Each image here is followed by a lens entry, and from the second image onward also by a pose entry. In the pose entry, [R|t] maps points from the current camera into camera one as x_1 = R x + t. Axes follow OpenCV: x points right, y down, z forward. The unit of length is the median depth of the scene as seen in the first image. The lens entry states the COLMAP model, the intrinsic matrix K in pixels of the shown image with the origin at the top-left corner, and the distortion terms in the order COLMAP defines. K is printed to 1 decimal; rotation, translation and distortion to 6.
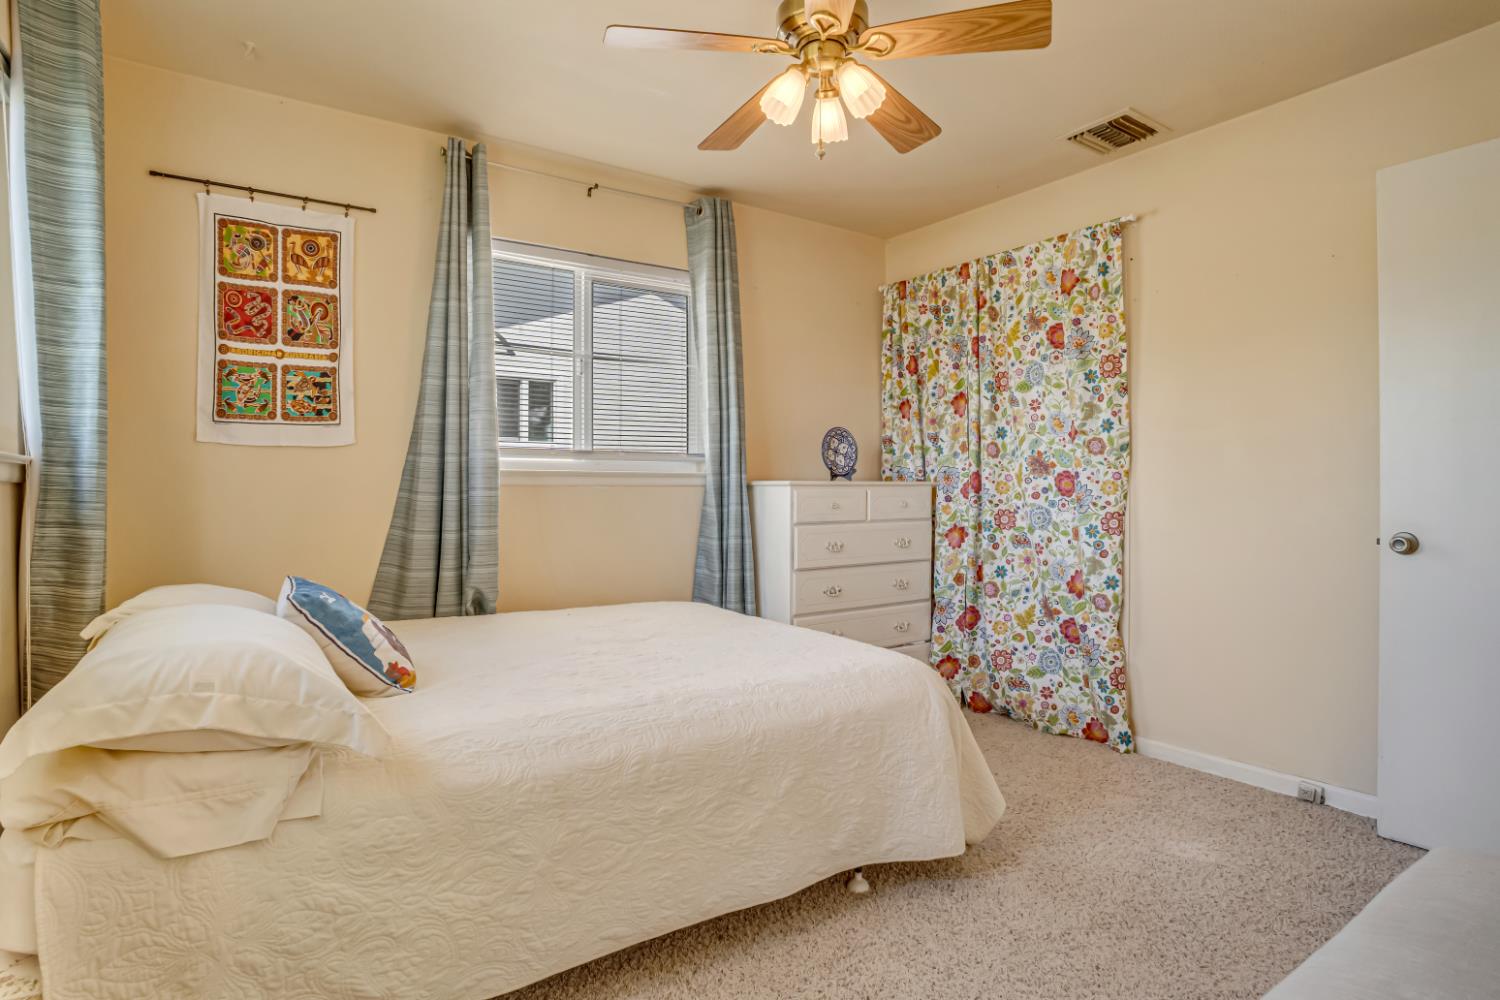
lens RADIAL K [[766.4, 0, 744.1], [0, 766.4, 486.3], [0, 0, 1]] dist [-0.078249, 0.036606]
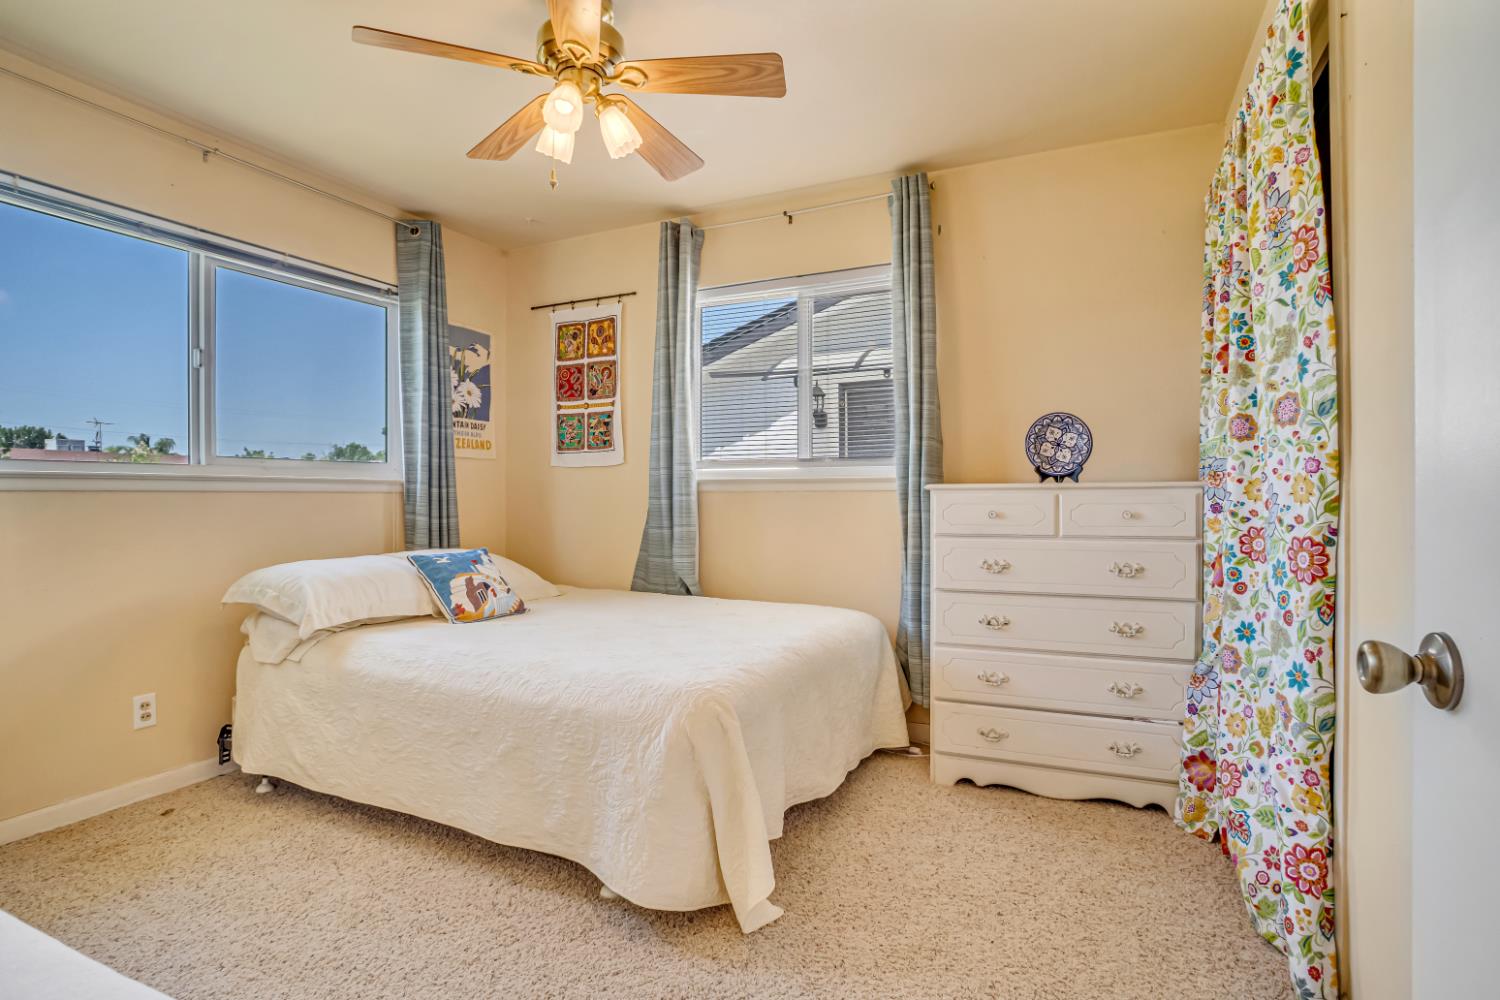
lens RADIAL K [[741.8, 0, 756.6], [0, 741.8, 497.0], [0, 0, 1]] dist [-0.064959, 0.034528]
pose [[0.523713, 0.000227, -0.851895, 0.806976], [0.005416, 0.999979, 0.003596, 0.003966], [0.851878, -0.006497, 0.523701, 0.492077]]
